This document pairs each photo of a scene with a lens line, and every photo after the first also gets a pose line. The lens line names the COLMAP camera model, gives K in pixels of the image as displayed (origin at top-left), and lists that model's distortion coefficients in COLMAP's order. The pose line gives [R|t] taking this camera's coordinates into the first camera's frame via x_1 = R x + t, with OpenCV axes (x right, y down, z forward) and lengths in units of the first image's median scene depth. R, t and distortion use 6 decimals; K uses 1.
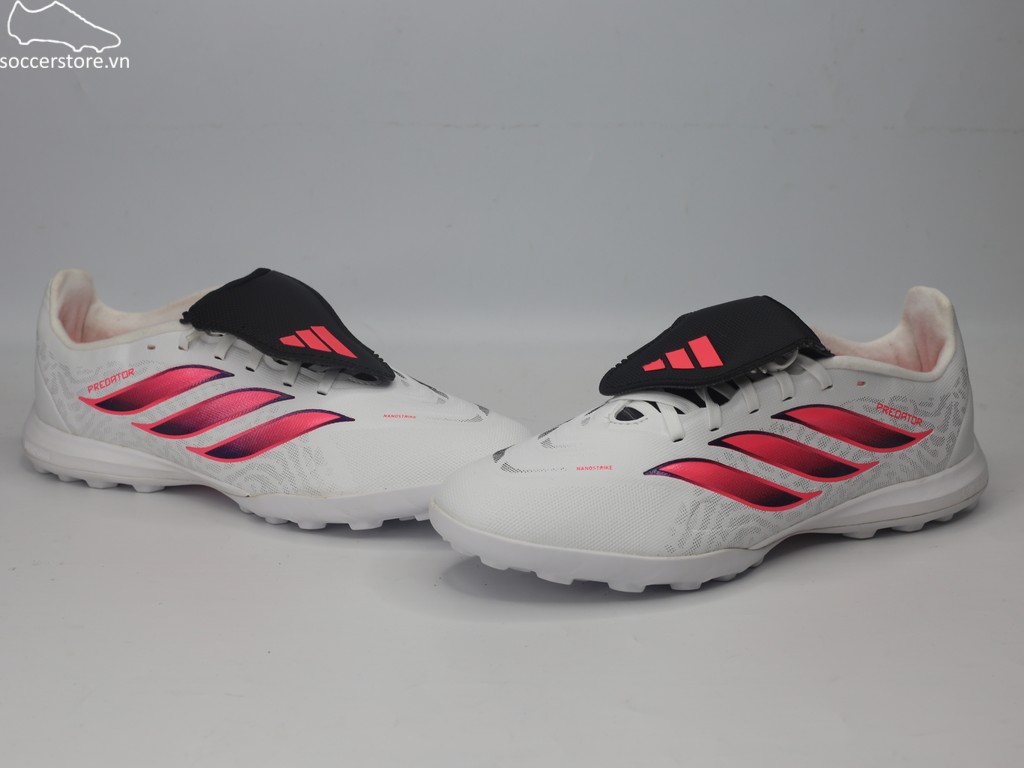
lens RADIAL K [[1820.0, 0, 512.0], [0, 1820.0, 384.0], [0, 0, 1]] dist [-0.142848, -0.107813]
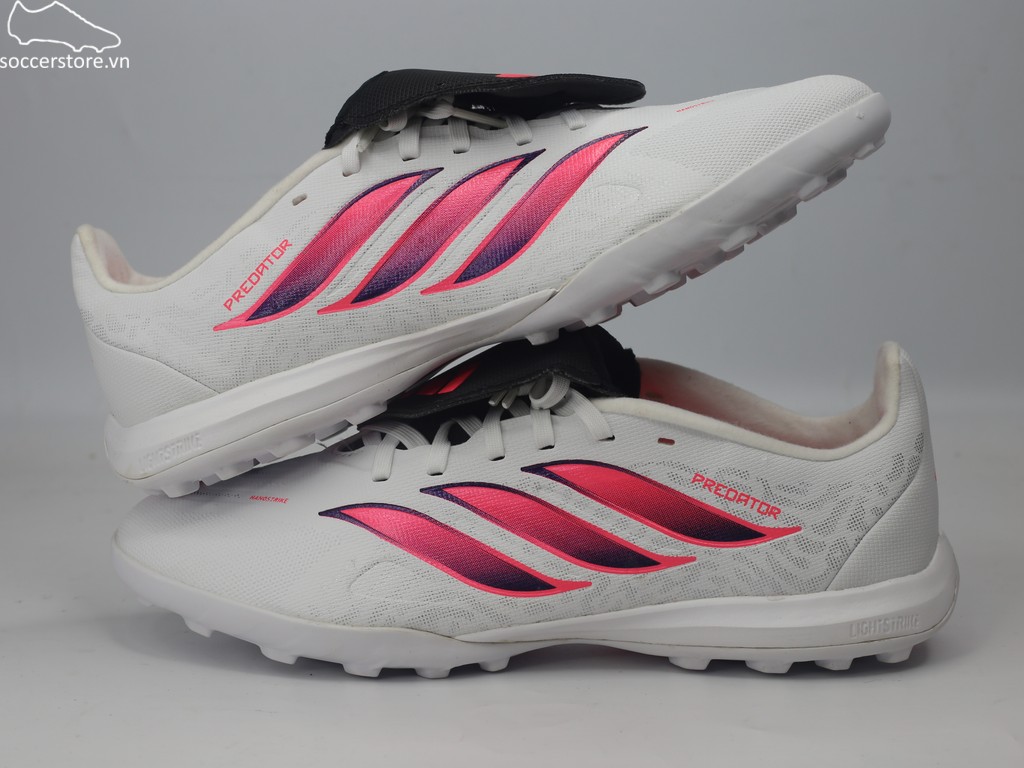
lens RADIAL K [[1820.0, 0, 512.0], [0, 1820.0, 384.0], [0, 0, 1]] dist [-0.142848, -0.107813]
pose [[0.841475, 0.068970, -0.535875, 0.520767], [-0.137959, 0.986369, -0.089684, 0.049736], [0.522385, 0.149396, 0.839520, 0.360299]]
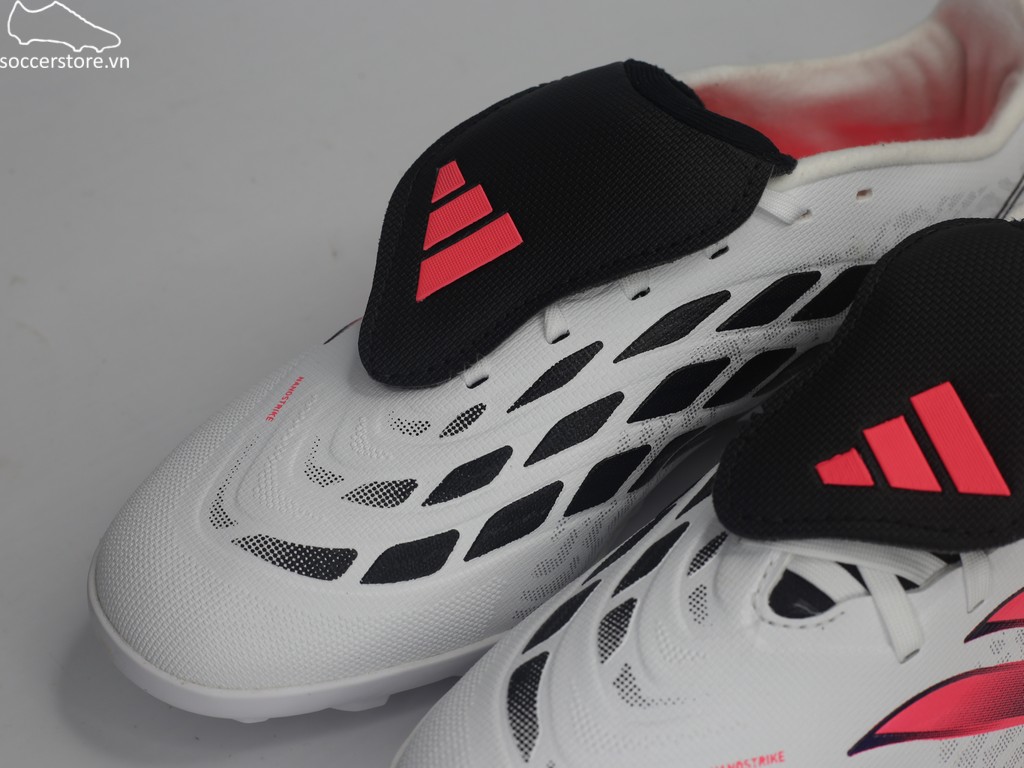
lens RADIAL K [[1886.8, 0, 512.0], [0, 1886.8, 384.0], [0, 0, 1]] dist [-0.141270, -0.262114]
pose [[0.983712, -0.106726, 0.144641, -0.065839], [0.024054, 0.875581, 0.482472, -0.248068], [-0.178137, -0.471134, 0.863886, 0.610973]]
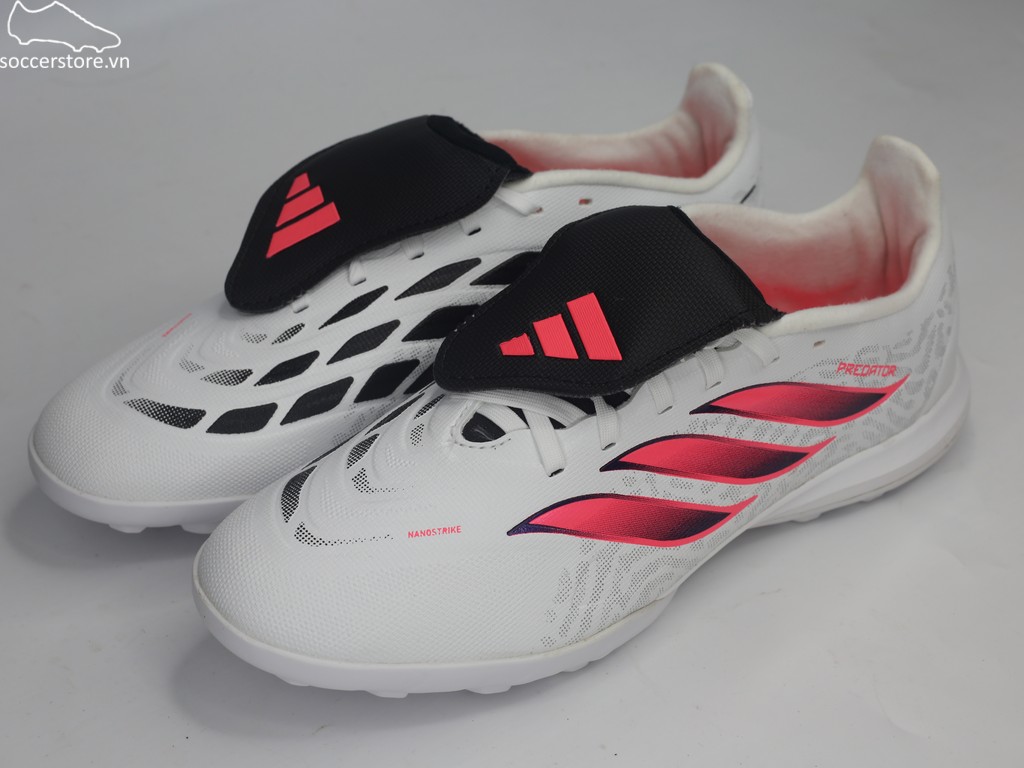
lens RADIAL K [[1820.0, 0, 512.0], [0, 1820.0, 384.0], [0, 0, 1]] dist [-0.142848, -0.107813]
pose [[0.994330, -0.046180, 0.095790, 0.011312], [0.010604, 0.939356, 0.342781, -0.220375], [-0.105811, -0.339821, 0.934519, 0.364475]]
